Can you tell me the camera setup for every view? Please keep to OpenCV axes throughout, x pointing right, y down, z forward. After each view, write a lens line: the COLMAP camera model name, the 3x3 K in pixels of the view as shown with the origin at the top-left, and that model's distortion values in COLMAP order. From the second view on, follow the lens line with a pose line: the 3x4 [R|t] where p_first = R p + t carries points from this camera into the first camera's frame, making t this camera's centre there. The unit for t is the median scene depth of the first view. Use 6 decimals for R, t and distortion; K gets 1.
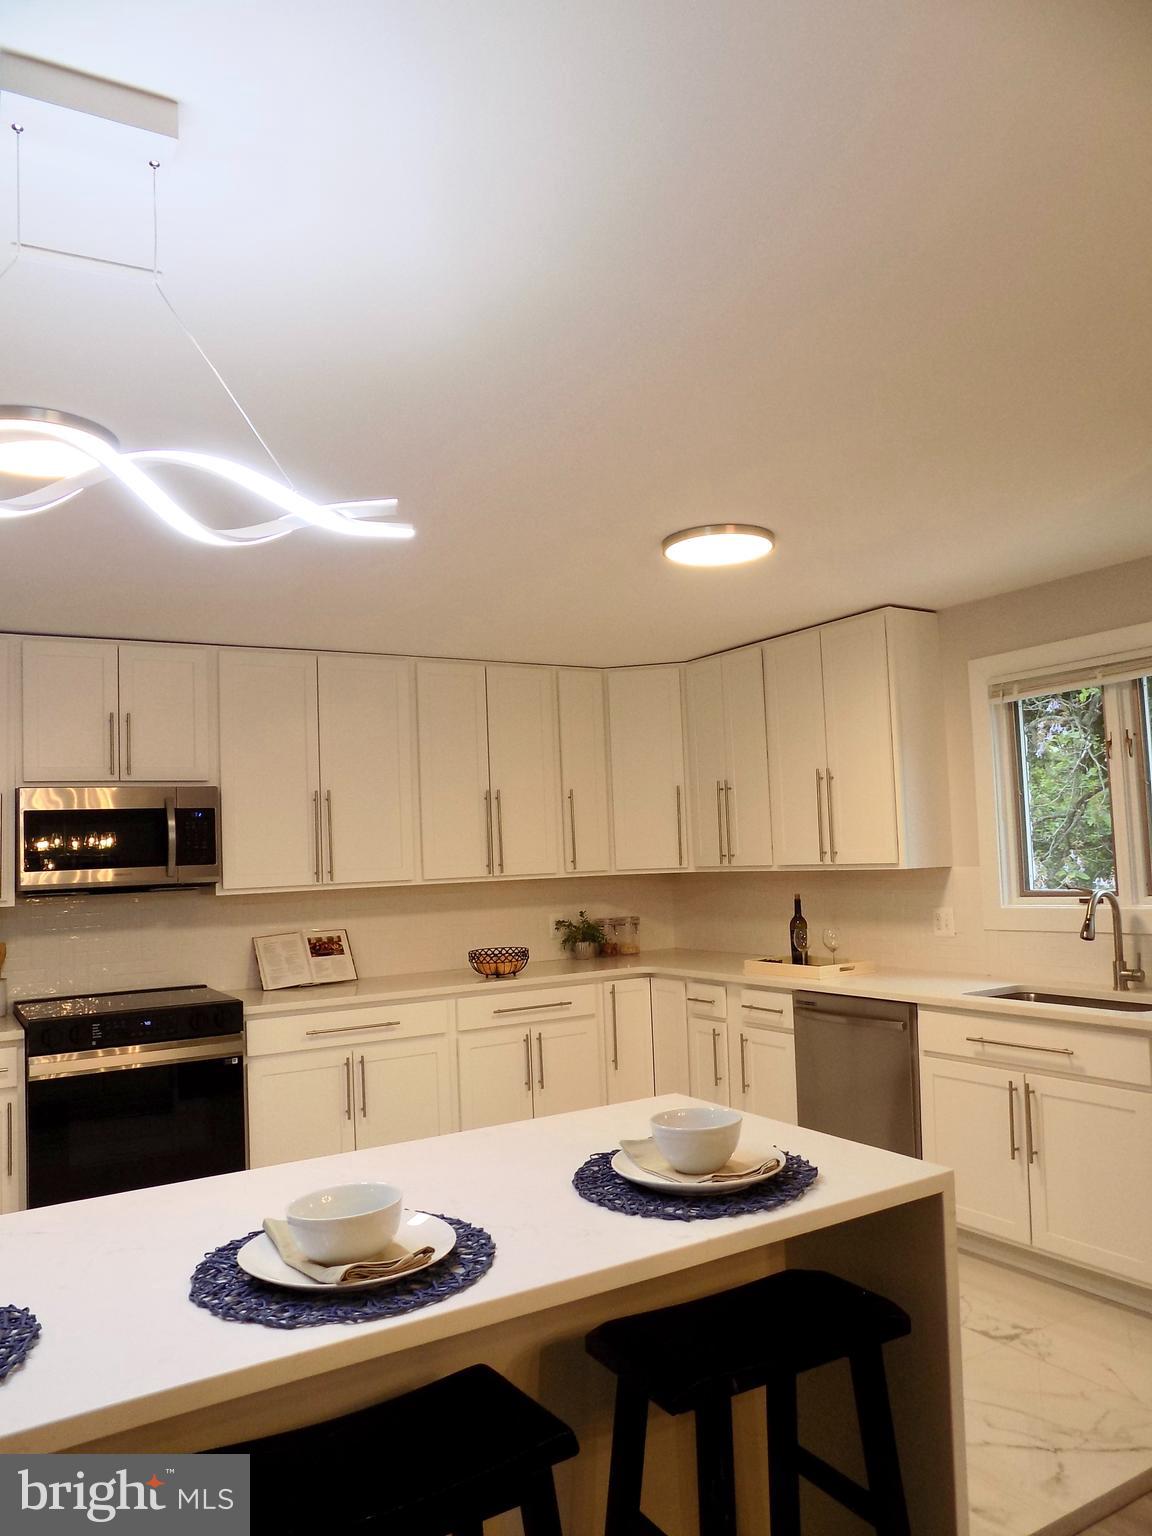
lens RADIAL K [[1113.2, 0, 582.8], [0, 1113.2, 777.4], [0, 0, 1]] dist [-0.071159, 0.071769]
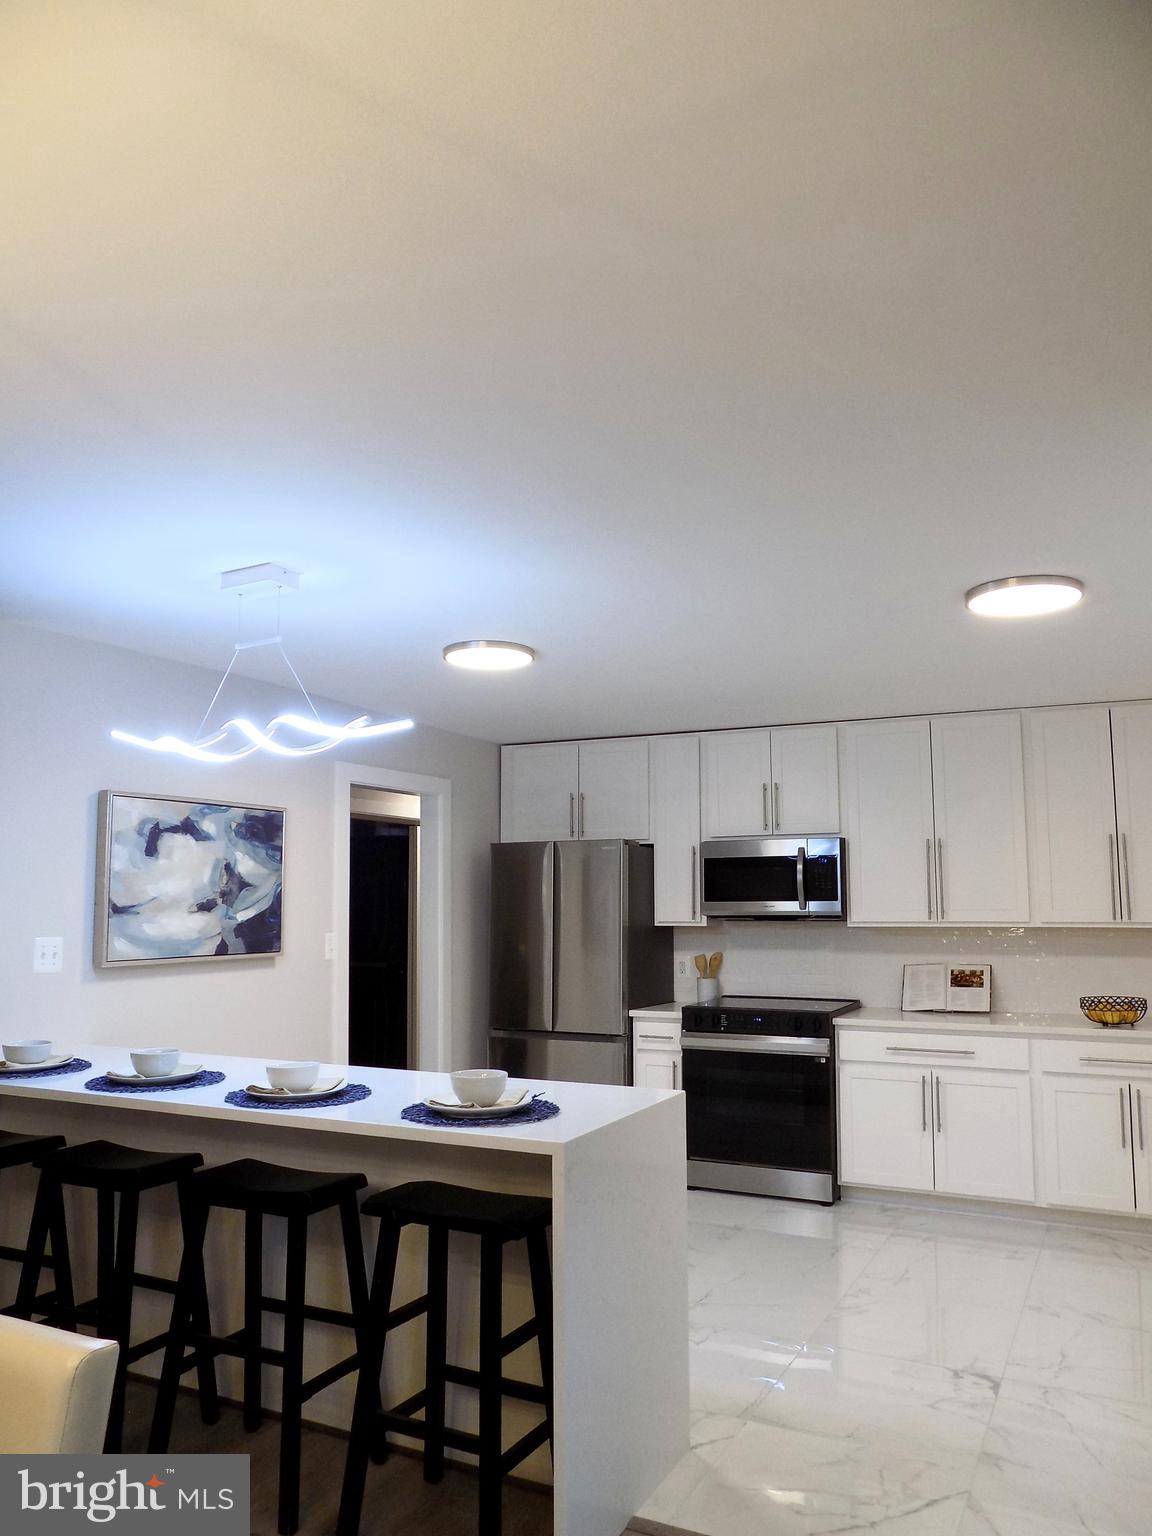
lens RADIAL K [[1113.2, 0, 580.2], [0, 1113.2, 795.3], [0, 0, 1]] dist [-0.071159, 0.071769]
pose [[0.532390, -0.038383, -0.845629, 0.546195], [0.039656, 0.999006, -0.020378, -0.024814], [0.845570, -0.022685, 0.533382, 0.098493]]
